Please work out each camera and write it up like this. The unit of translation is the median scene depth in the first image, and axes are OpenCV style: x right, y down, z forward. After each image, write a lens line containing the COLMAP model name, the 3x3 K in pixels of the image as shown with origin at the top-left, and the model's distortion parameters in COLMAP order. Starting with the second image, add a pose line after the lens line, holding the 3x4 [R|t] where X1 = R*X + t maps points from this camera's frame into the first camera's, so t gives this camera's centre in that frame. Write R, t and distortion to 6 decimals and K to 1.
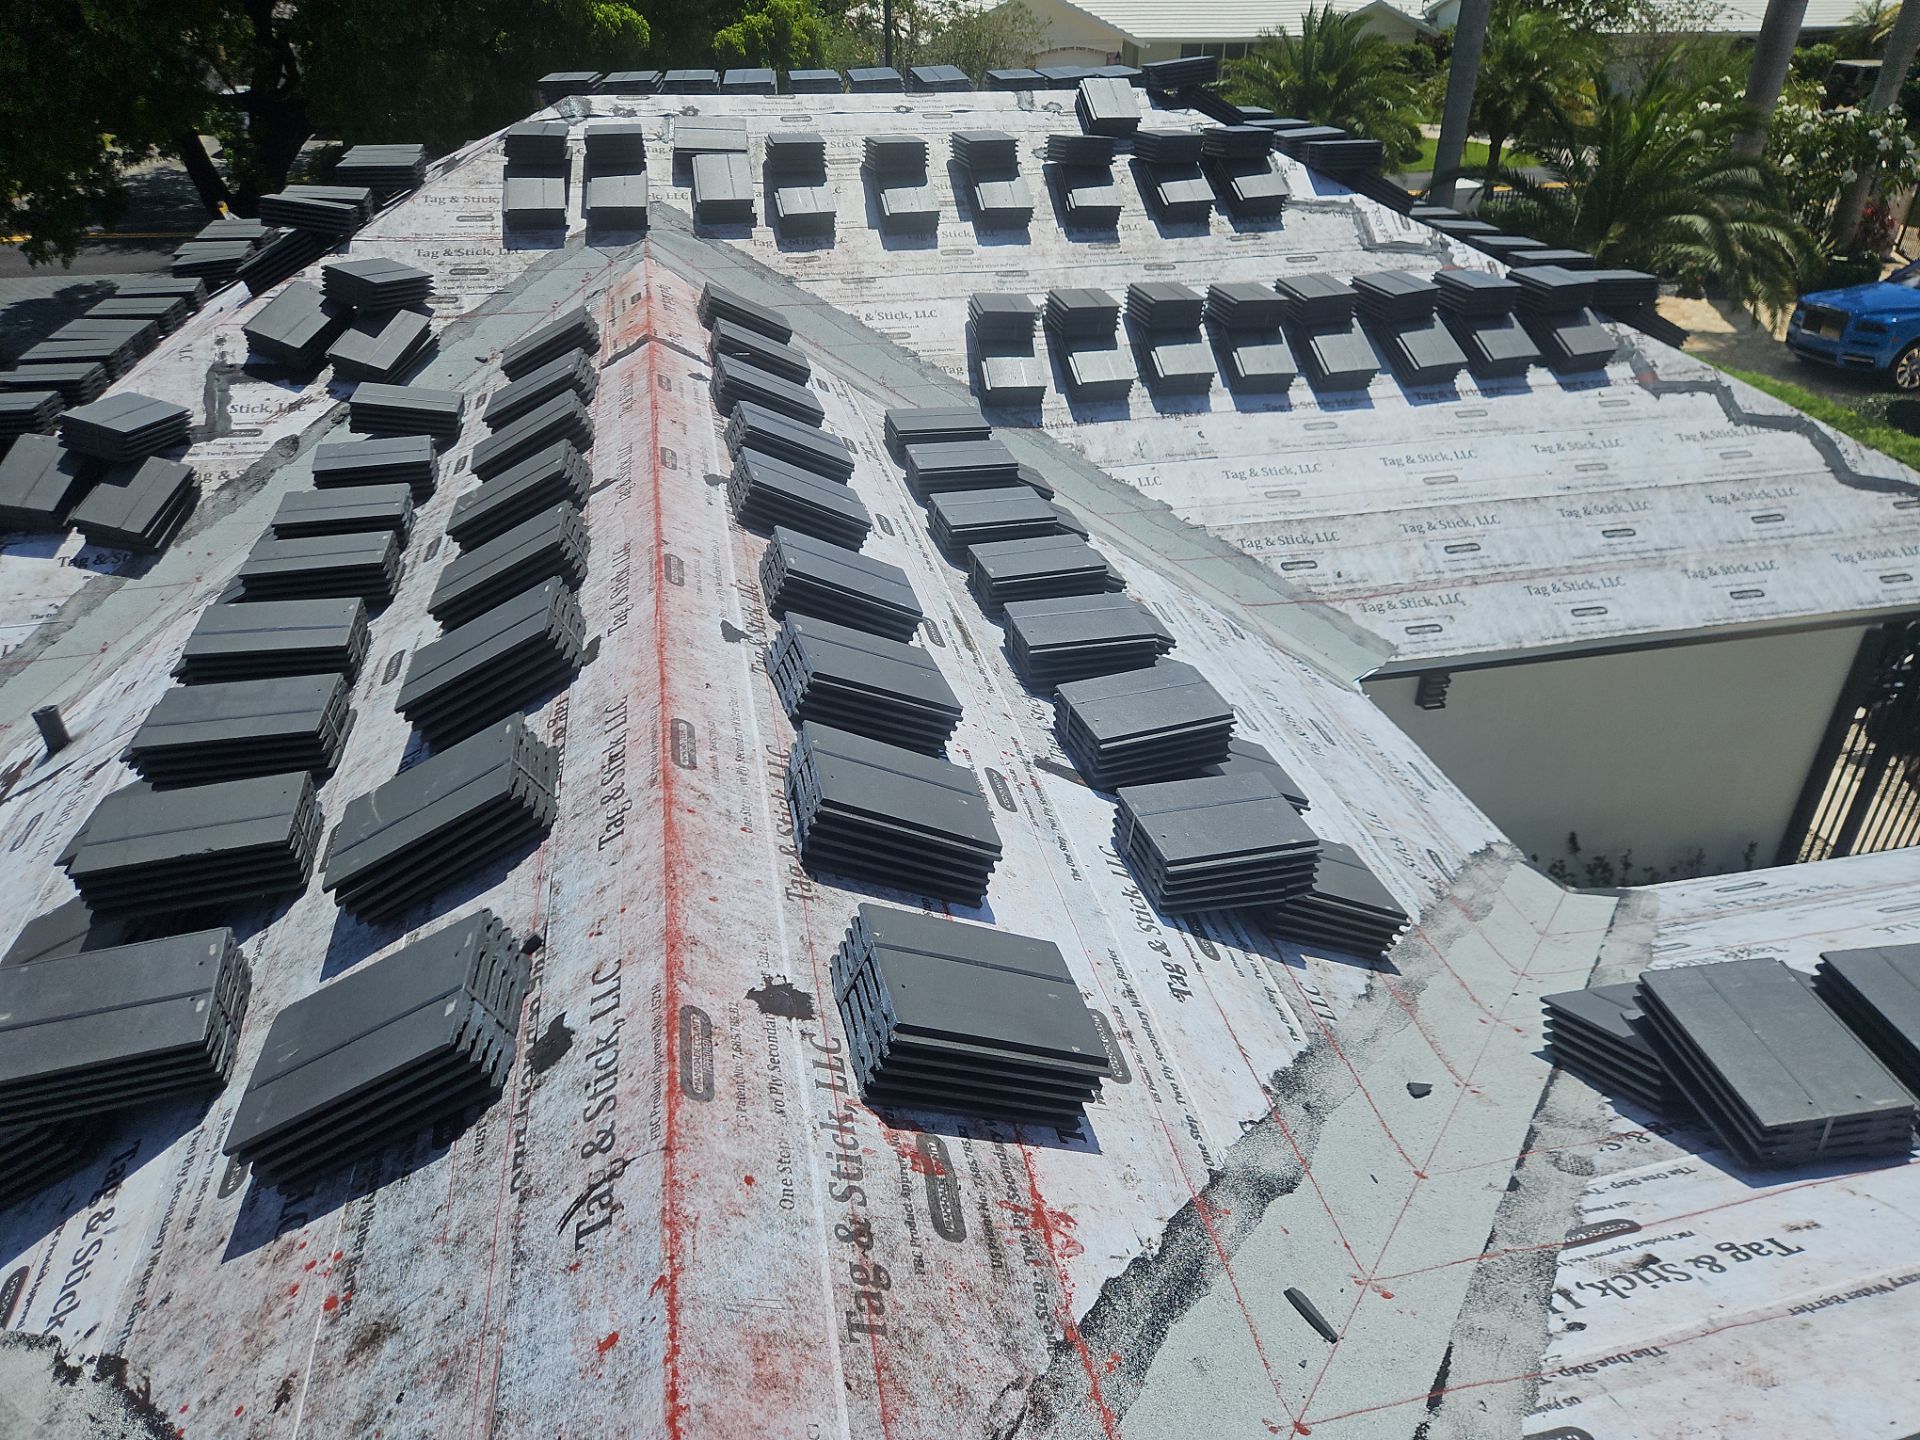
lens RADIAL K [[1301.0, 0, 955.0], [0, 1301.0, 726.6], [0, 0, 1]] dist [0.065541, -0.067690]
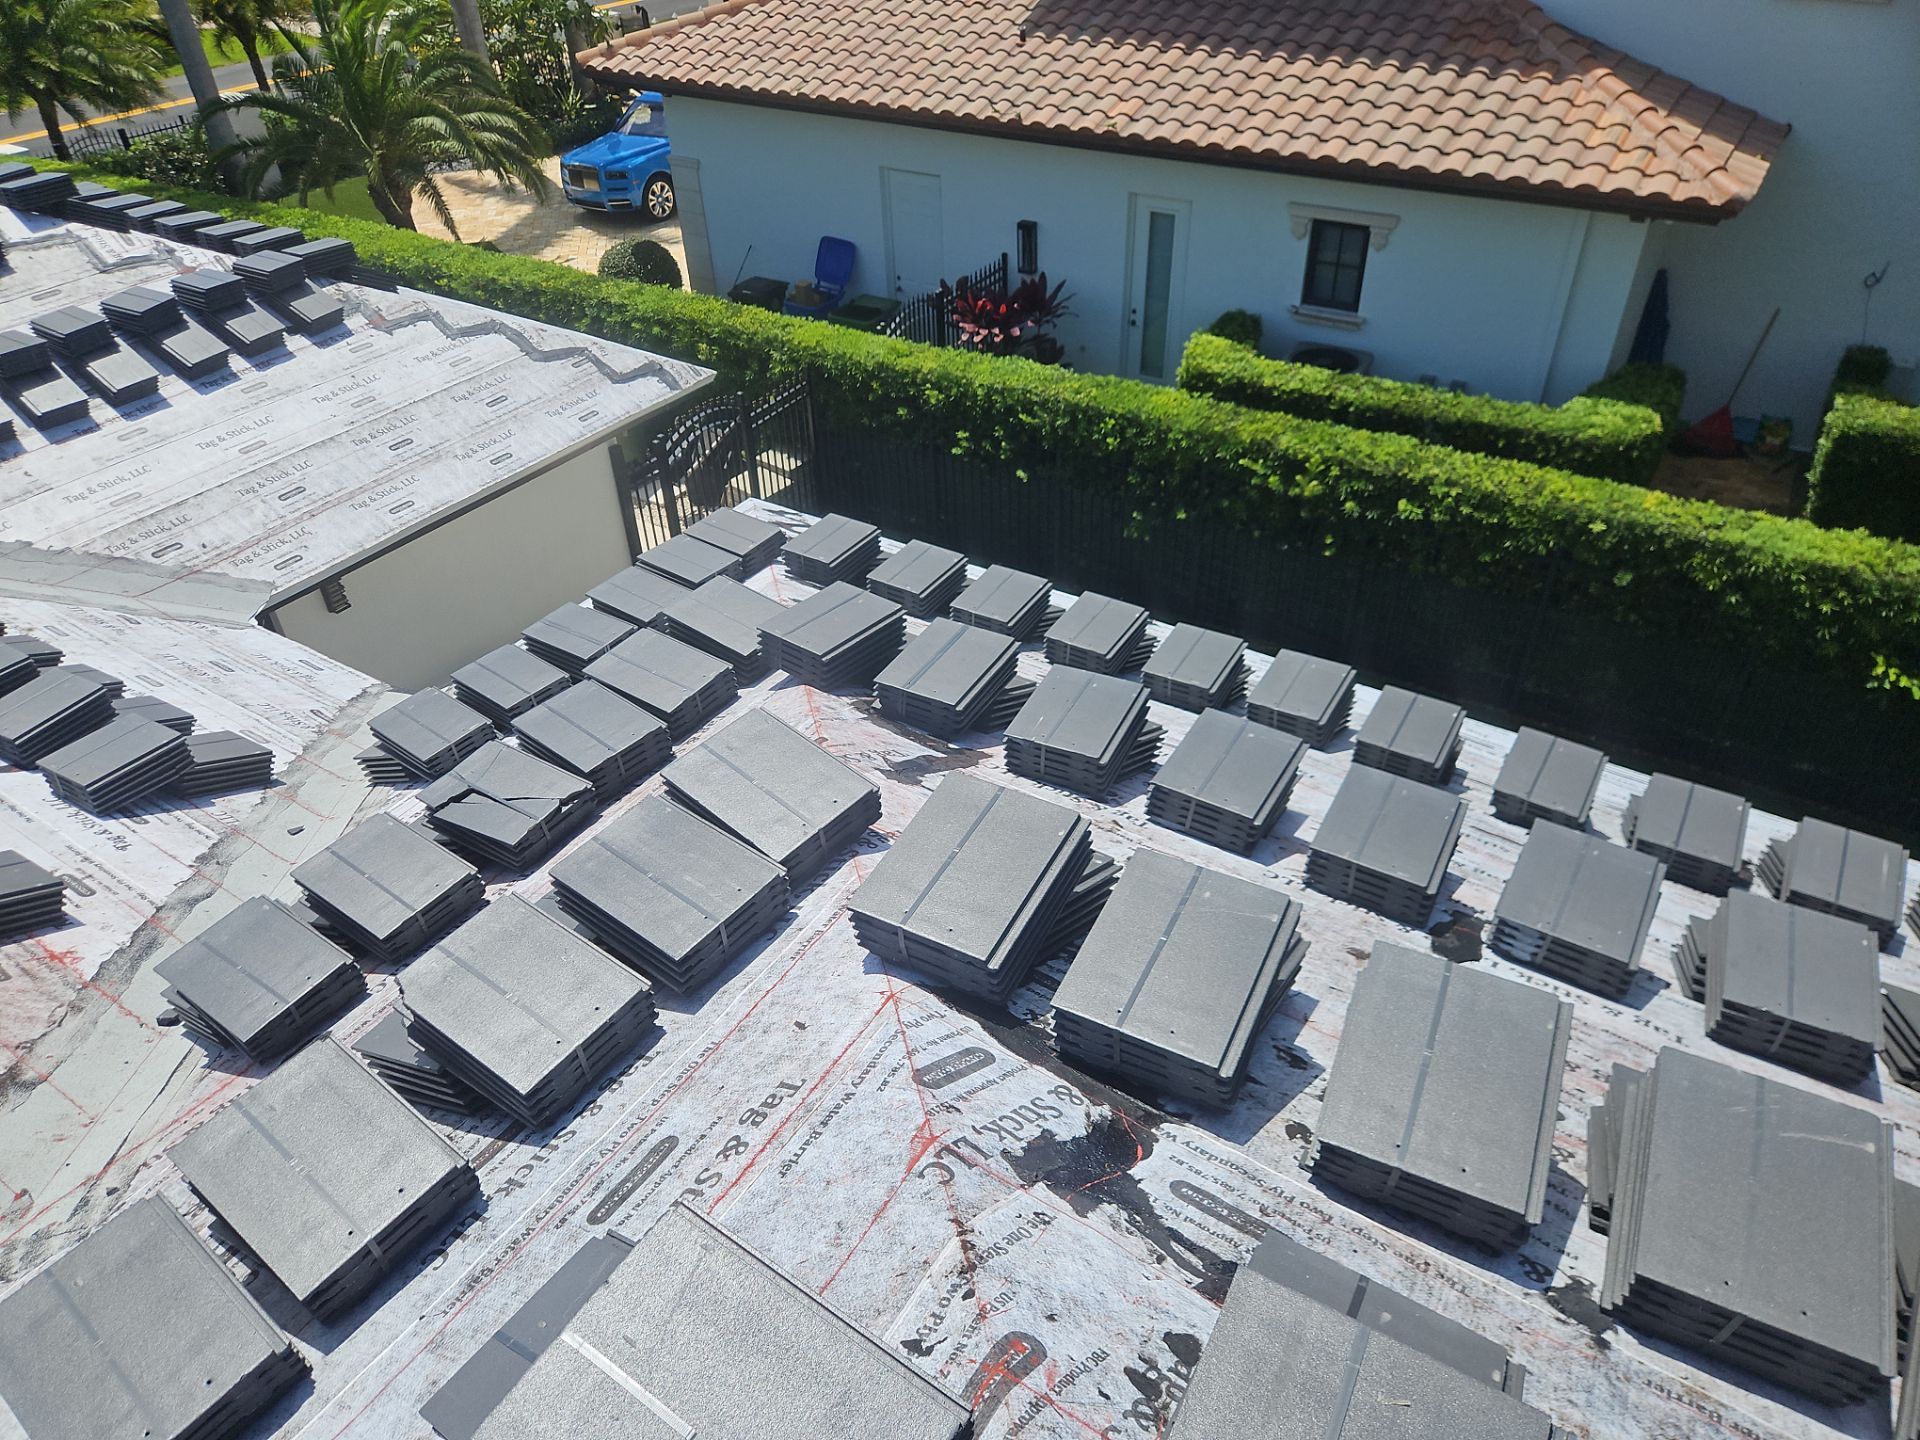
lens RADIAL K [[1293.7, 0, 968.5], [0, 1293.7, 749.4], [0, 0, 1]] dist [0.067730, -0.053928]
pose [[0.708070, -0.449973, 0.544207, 0.028865], [0.385398, 0.892028, 0.236123, 0.042418], [-0.591697, 0.042544, 0.805037, -0.435737]]
